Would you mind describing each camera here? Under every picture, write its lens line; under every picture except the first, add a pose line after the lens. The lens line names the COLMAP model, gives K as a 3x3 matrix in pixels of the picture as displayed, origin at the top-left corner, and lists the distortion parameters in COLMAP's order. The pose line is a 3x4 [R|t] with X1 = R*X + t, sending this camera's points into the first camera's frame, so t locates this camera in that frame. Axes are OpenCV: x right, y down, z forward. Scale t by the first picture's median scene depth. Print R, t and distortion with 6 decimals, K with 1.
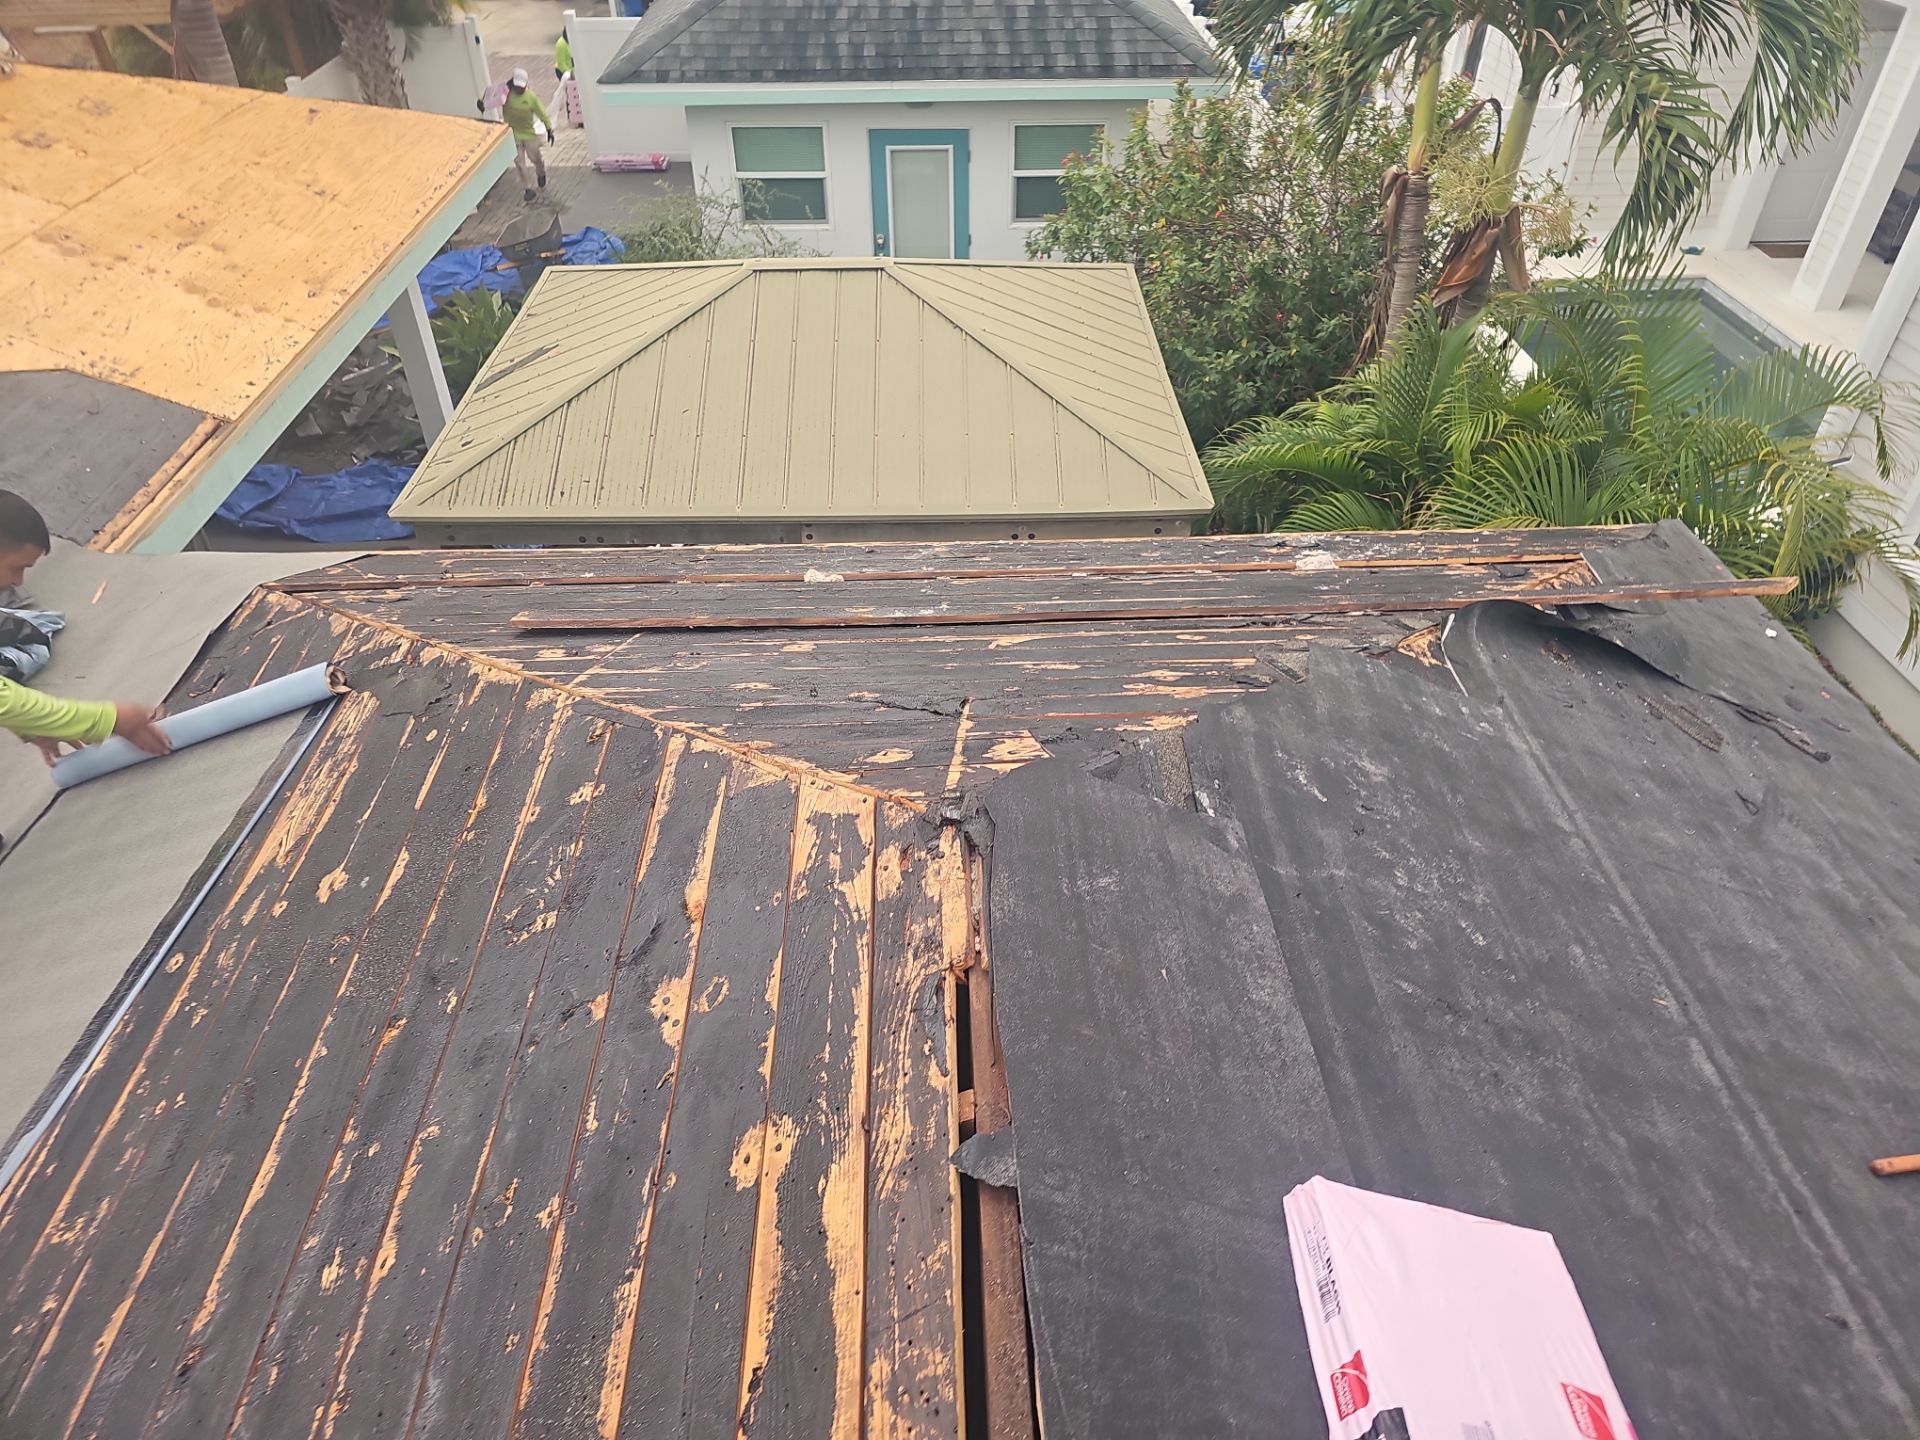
lens RADIAL K [[1331.5, 0, 960.0], [0, 1331.5, 720.0], [0, 0, 1]] dist [0.067291, -0.071046]
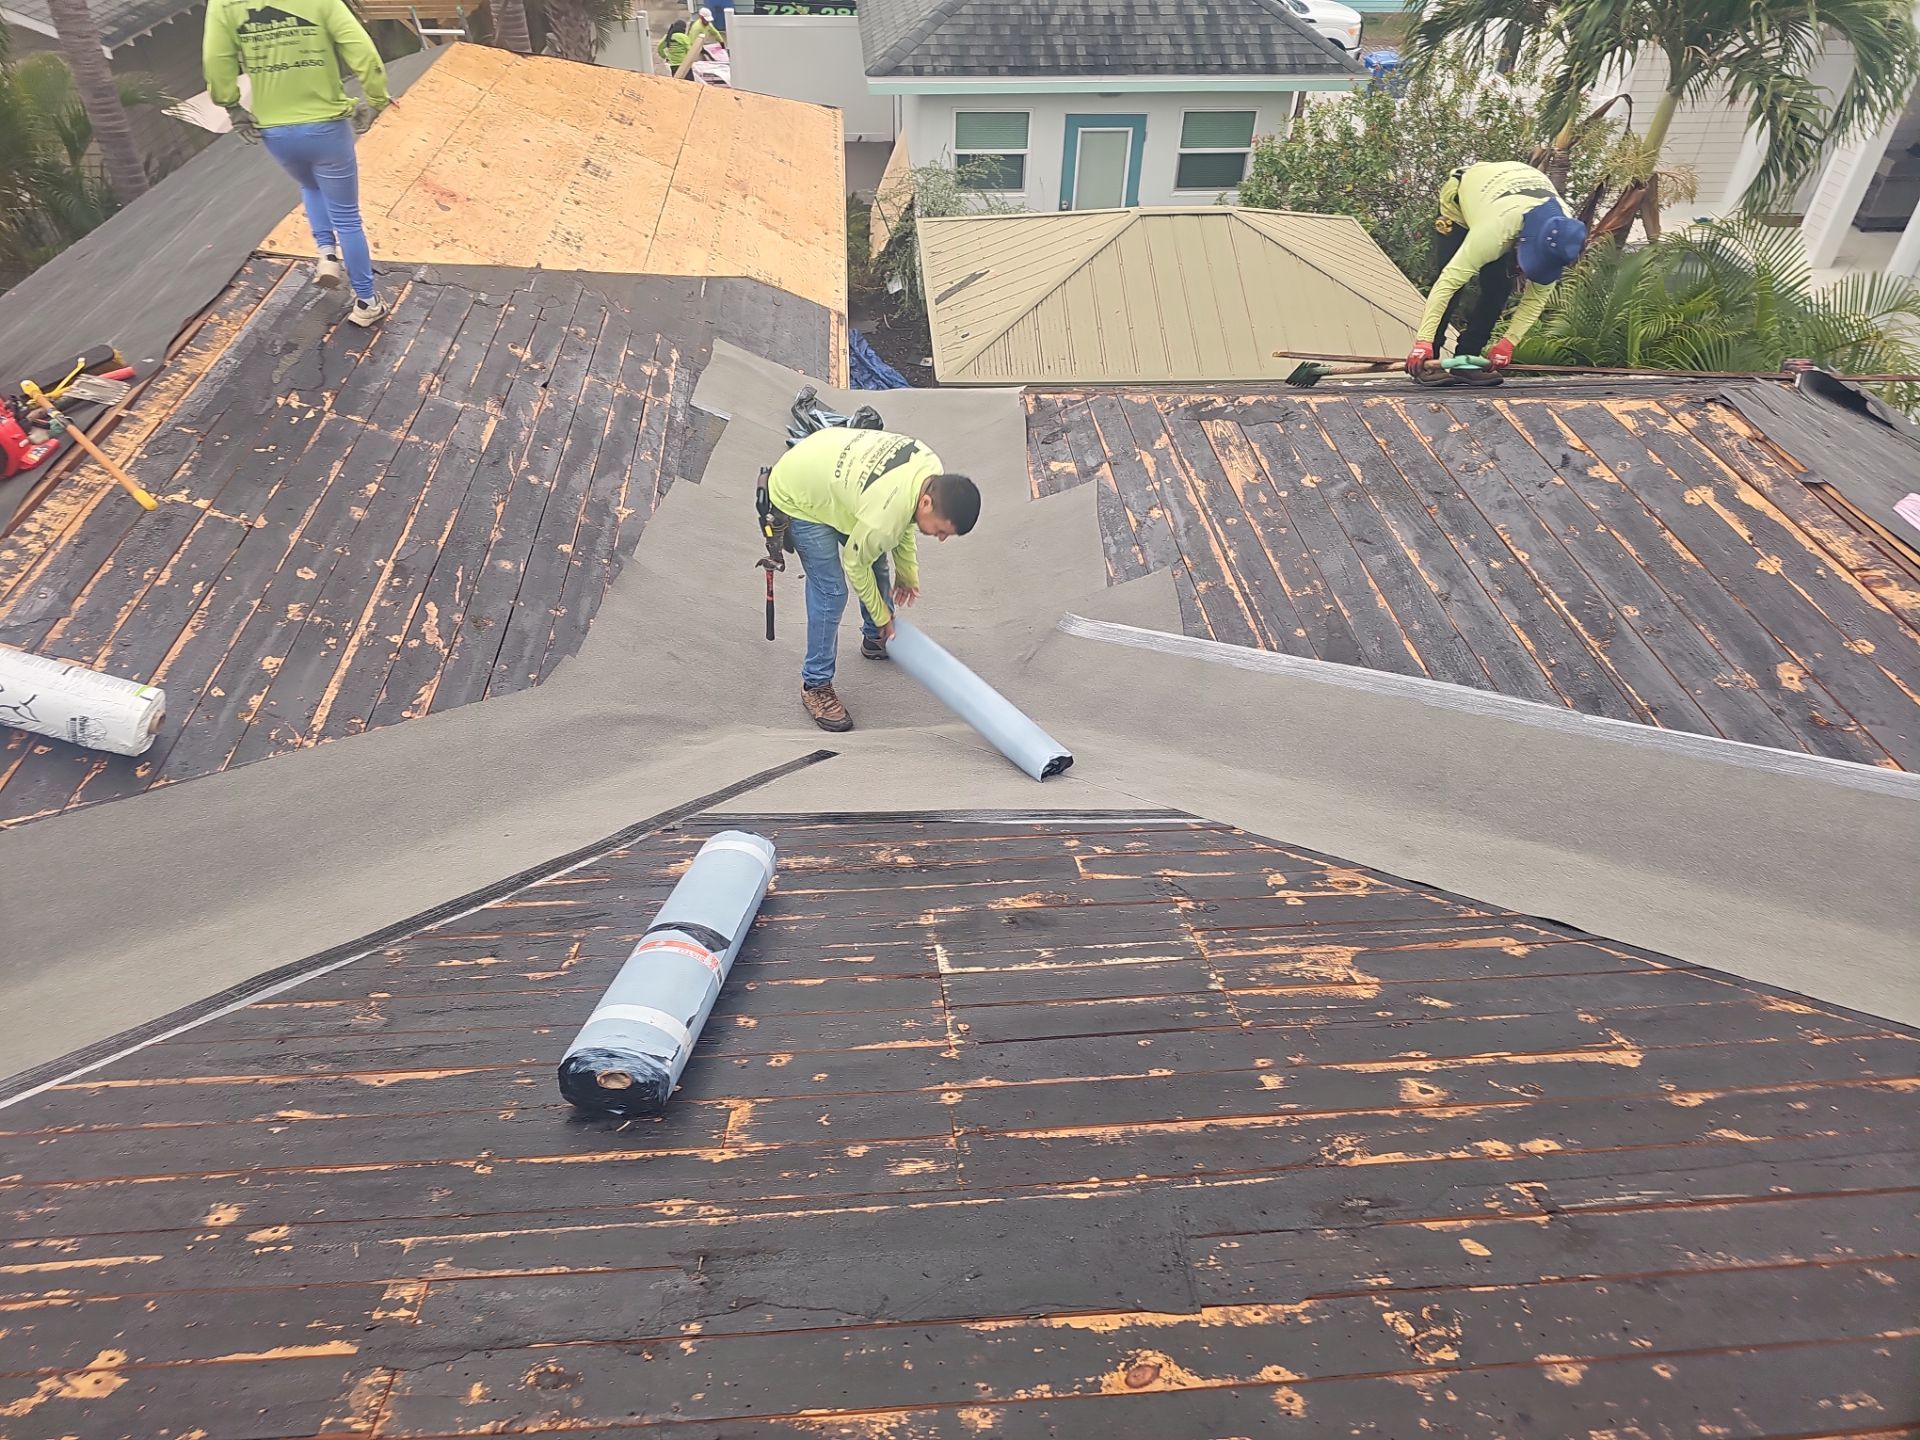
lens RADIAL K [[1268.8, 0, 960.0], [0, 1268.8, 720.0], [0, 0, 1]] dist [0.038922, -0.023430]
pose [[0.999381, -0.007650, 0.034349, -0.271870], [0.006665, 0.999566, 0.028694, 0.108609], [-0.034554, -0.028447, 0.998998, -0.243747]]
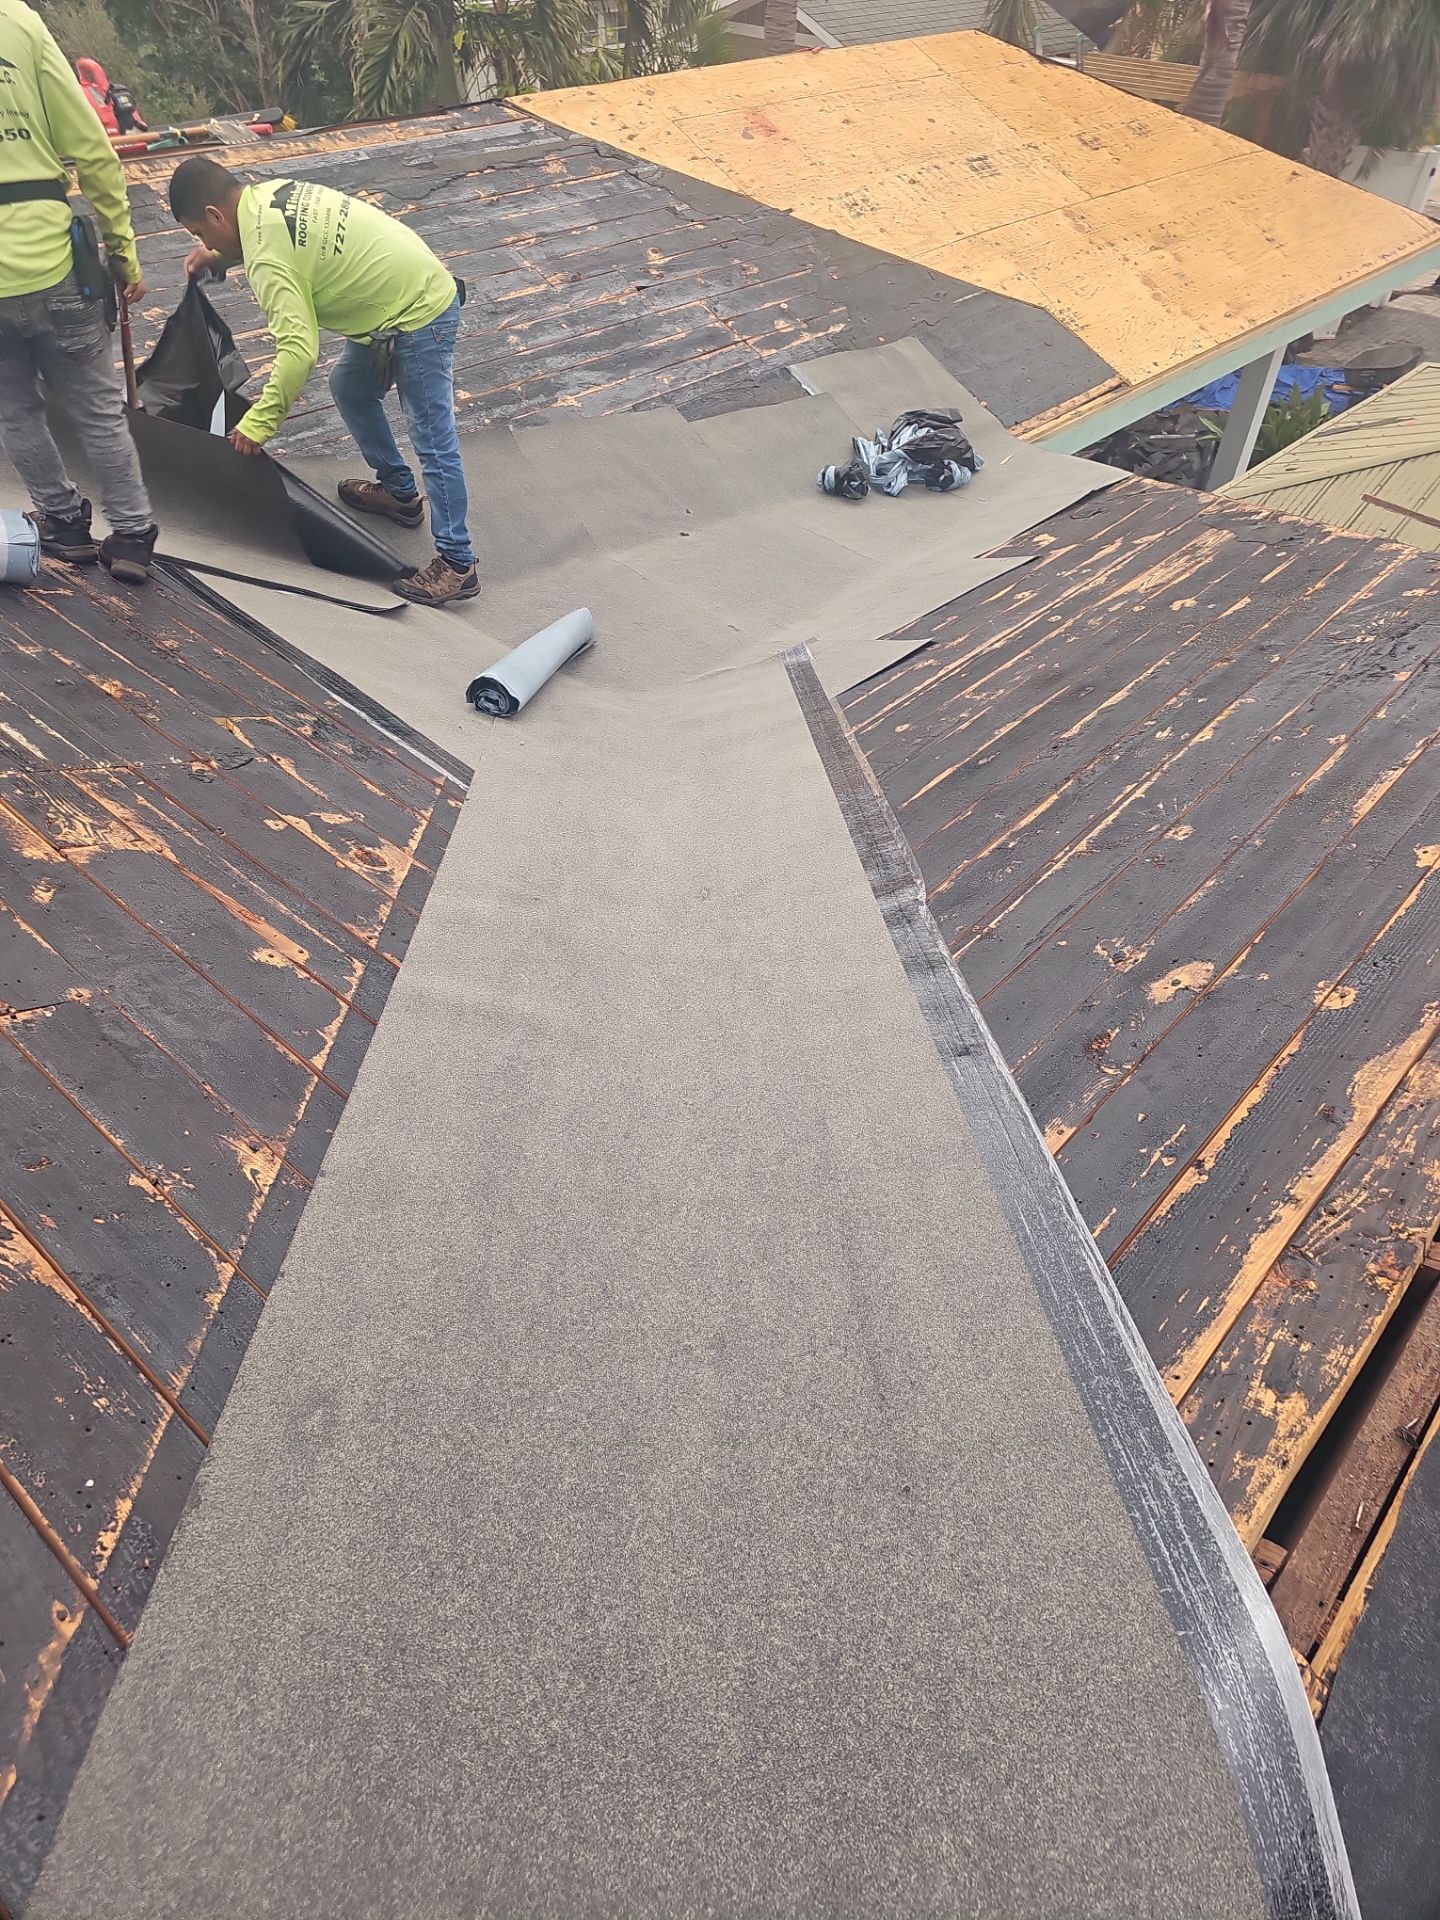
lens RADIAL K [[1268.8, 0, 670.7], [0, 1268.8, 938.5], [0, 0, 1]] dist [0.038922, -0.023430]
pose [[0.709361, 0.493566, -0.503190, -0.000854], [-0.458371, 0.865355, 0.202626, 0.099788], [0.535447, 0.086913, 0.840085, -0.093519]]
